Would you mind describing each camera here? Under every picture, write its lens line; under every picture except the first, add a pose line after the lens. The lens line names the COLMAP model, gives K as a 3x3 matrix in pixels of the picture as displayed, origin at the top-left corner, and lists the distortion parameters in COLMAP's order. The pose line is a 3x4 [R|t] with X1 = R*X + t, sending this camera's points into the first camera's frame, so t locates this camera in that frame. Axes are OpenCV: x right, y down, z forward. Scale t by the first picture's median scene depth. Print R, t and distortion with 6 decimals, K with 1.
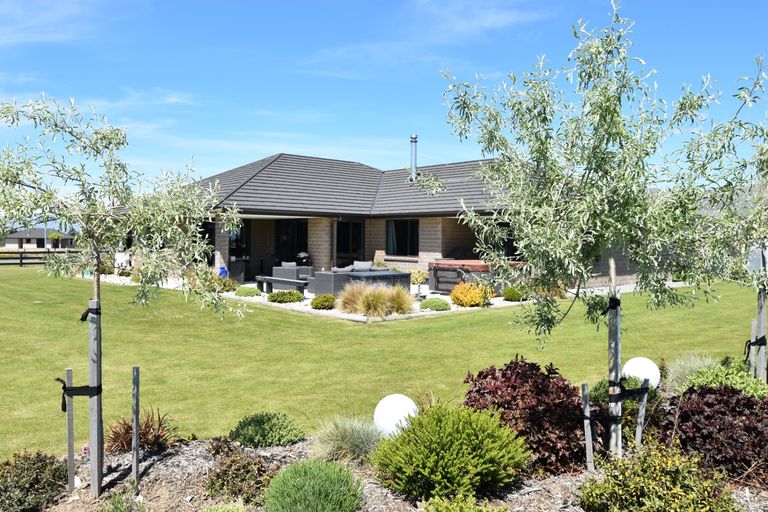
lens RADIAL K [[601.2, 0, 384.0], [0, 601.2, 256.0], [0, 0, 1]] dist [-0.034536, -0.001505]
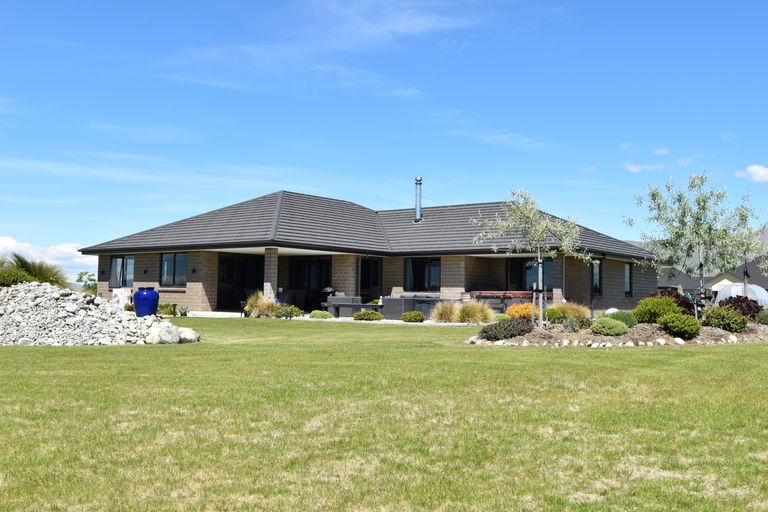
lens RADIAL K [[783.3, 0, 384.0], [0, 783.3, 256.0], [0, 0, 1]] dist [0.001031, -0.004707]
pose [[0.988360, 0.015487, 0.151343, -0.210416], [-0.003061, 0.996628, -0.081998, 0.043415], [-0.152102, 0.080580, 0.985074, -0.302896]]
